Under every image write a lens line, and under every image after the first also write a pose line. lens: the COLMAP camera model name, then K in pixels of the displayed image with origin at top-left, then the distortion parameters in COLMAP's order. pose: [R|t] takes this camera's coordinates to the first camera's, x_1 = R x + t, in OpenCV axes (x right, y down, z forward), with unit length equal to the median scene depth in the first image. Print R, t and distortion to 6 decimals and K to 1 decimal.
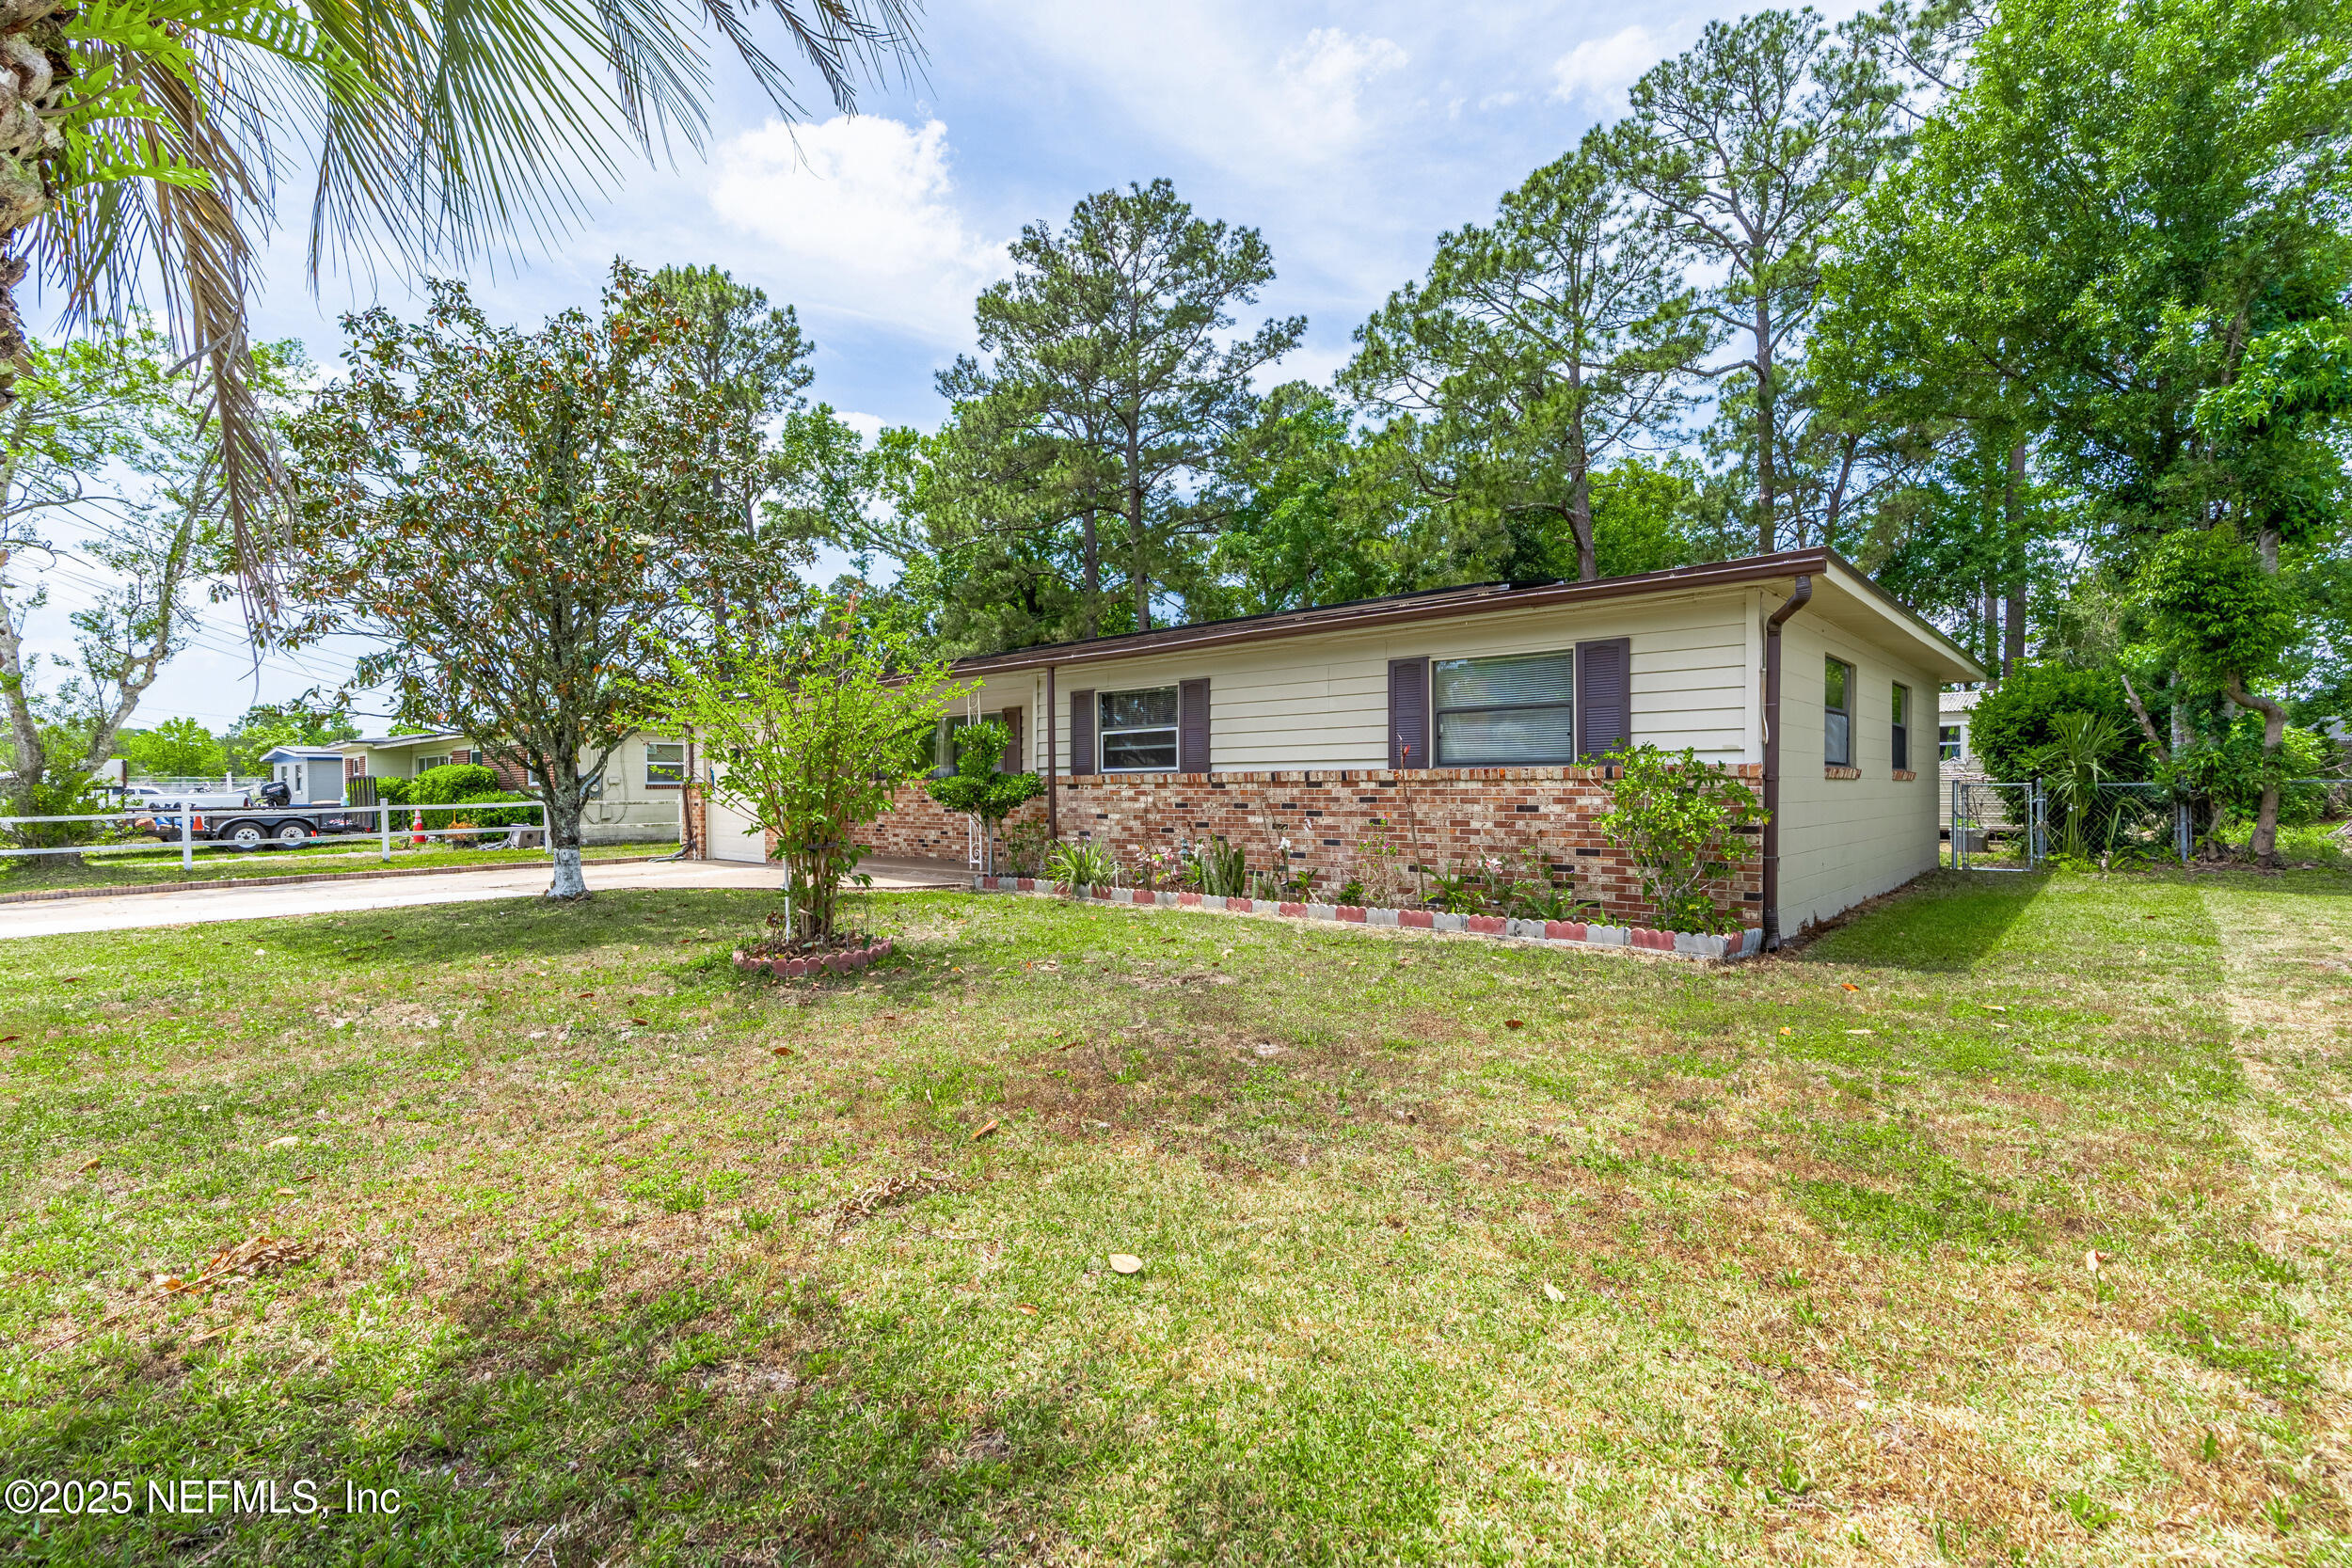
lens RADIAL K [[1074.7, 0, 1188.6], [0, 1074.7, 789.8], [0, 0, 1]] dist [-0.004292, -0.000365]
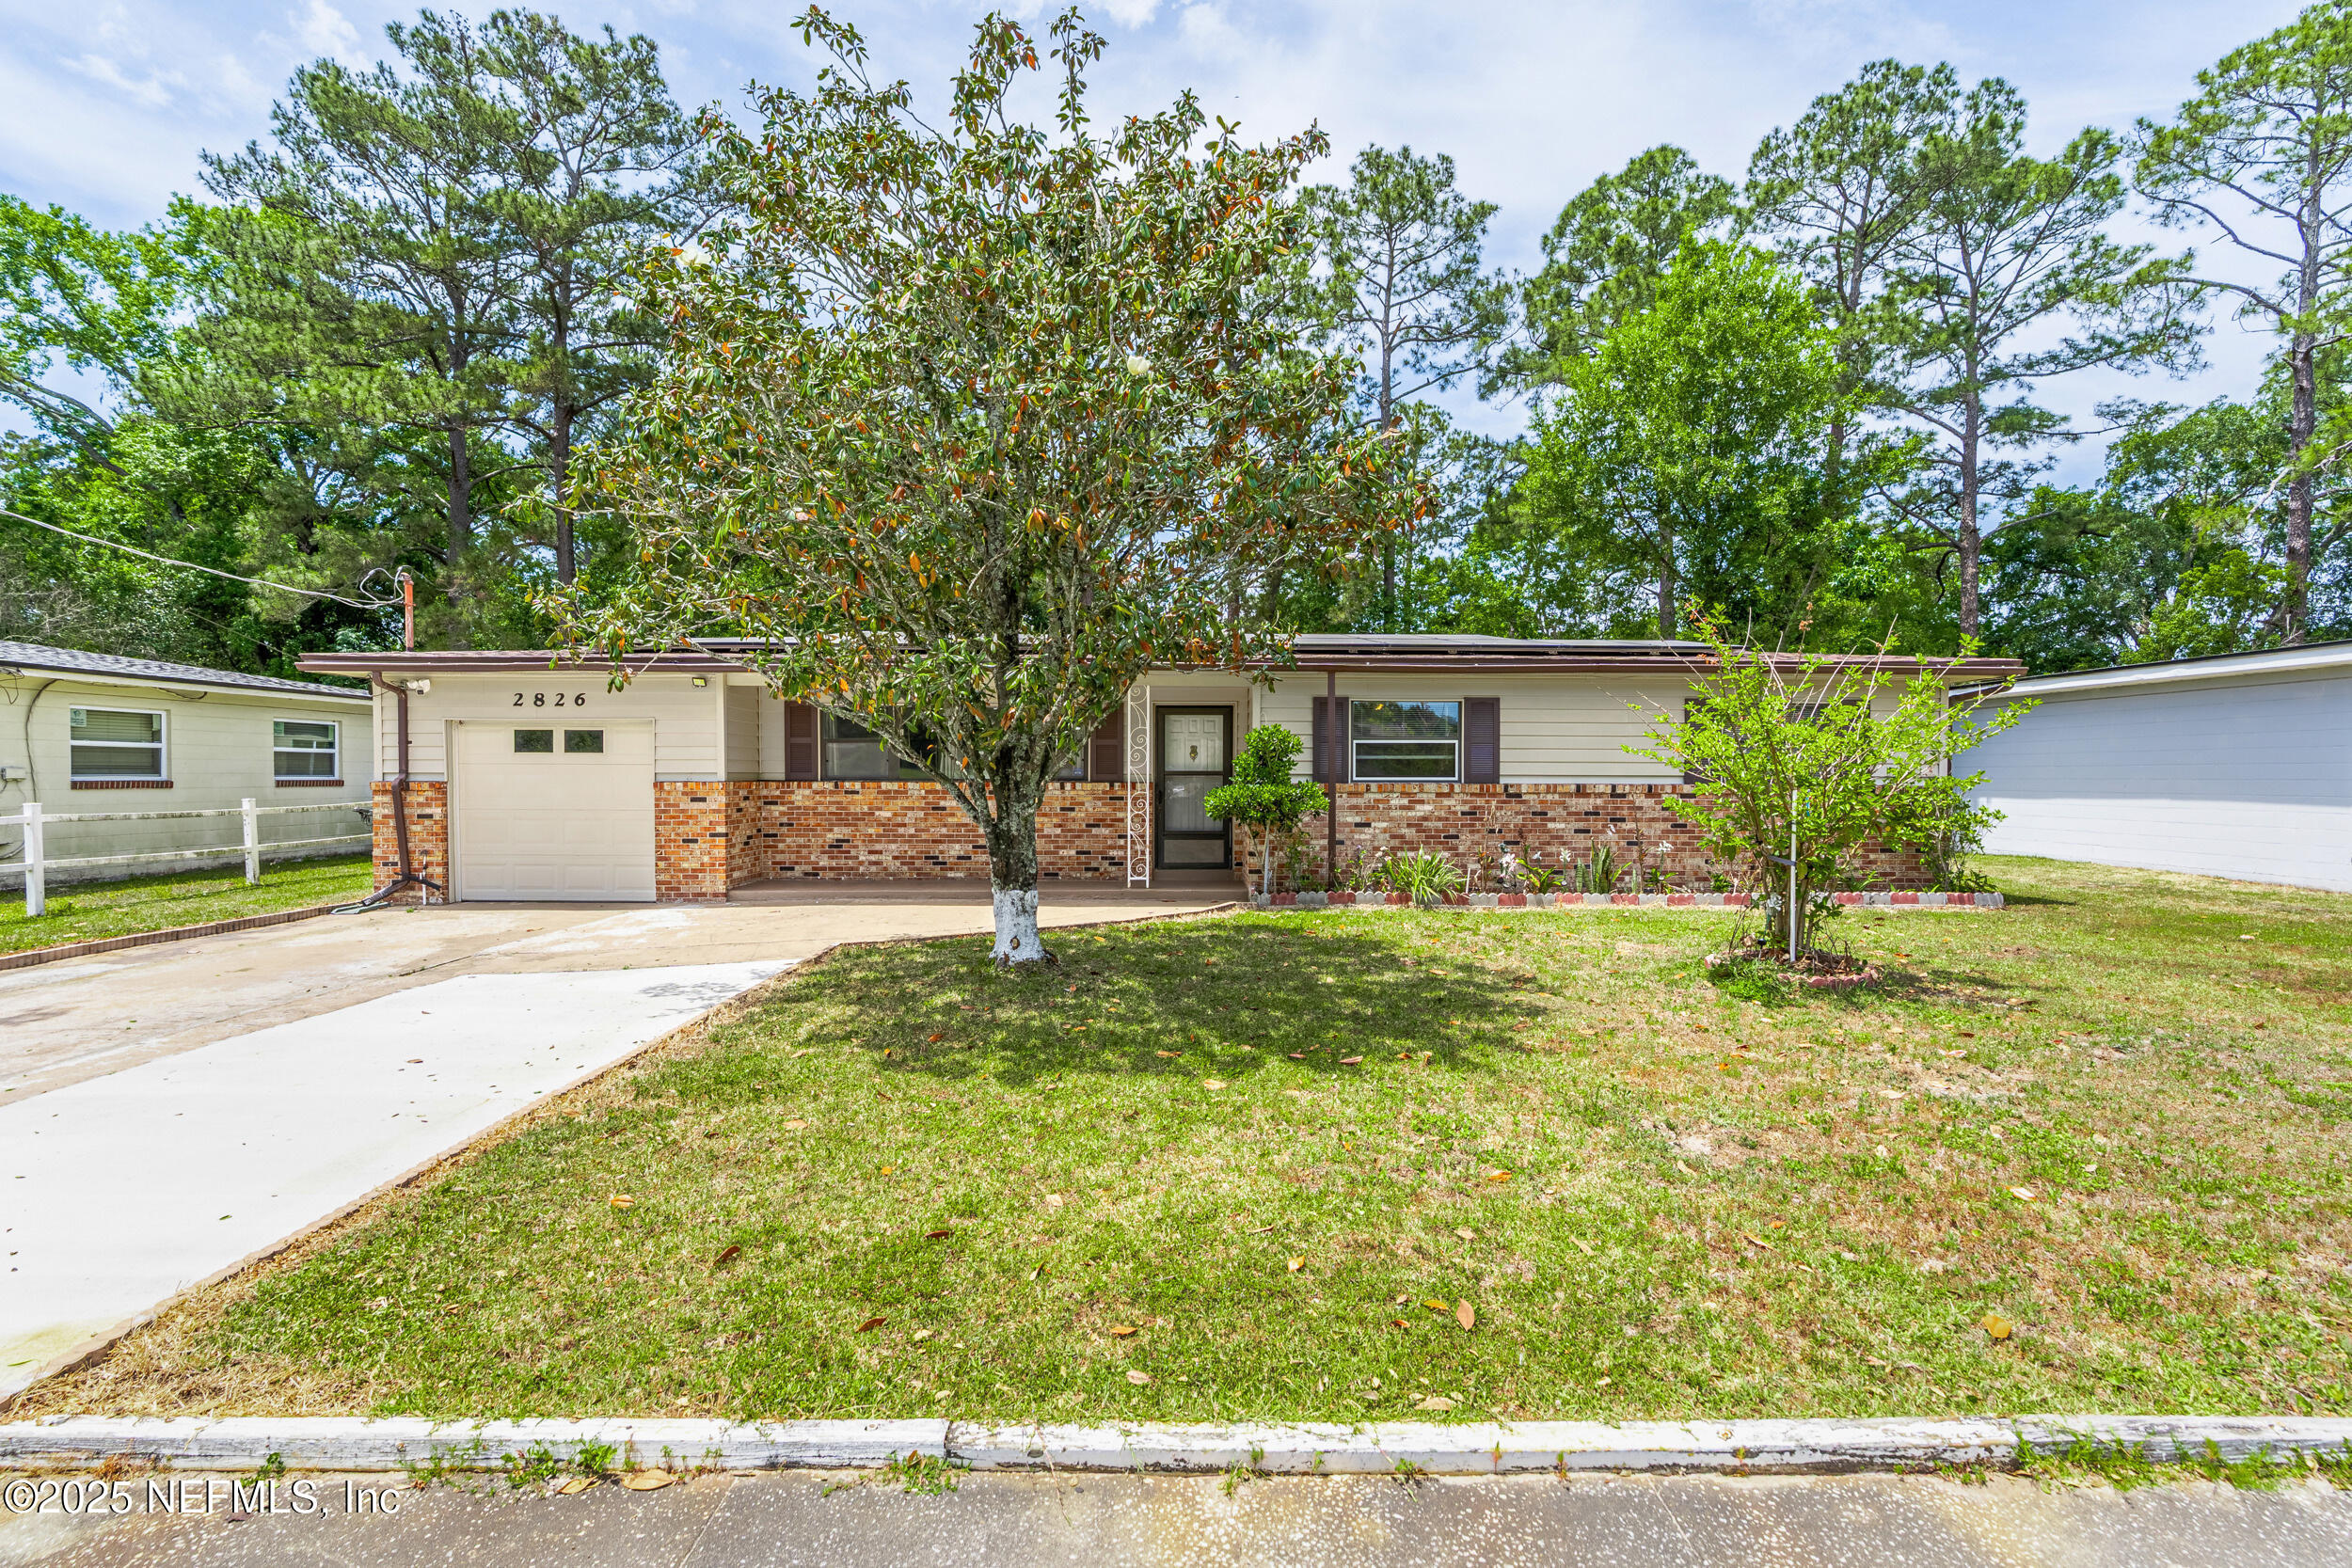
lens RADIAL K [[1074.7, 0, 1188.6], [0, 1074.7, 789.8], [0, 0, 1]] dist [-0.004292, -0.000365]
pose [[0.735522, 0.000808, 0.677501, -0.962346], [-0.006595, 0.999960, 0.005967, -0.014217], [-0.677469, -0.008857, 0.735498, 0.404336]]
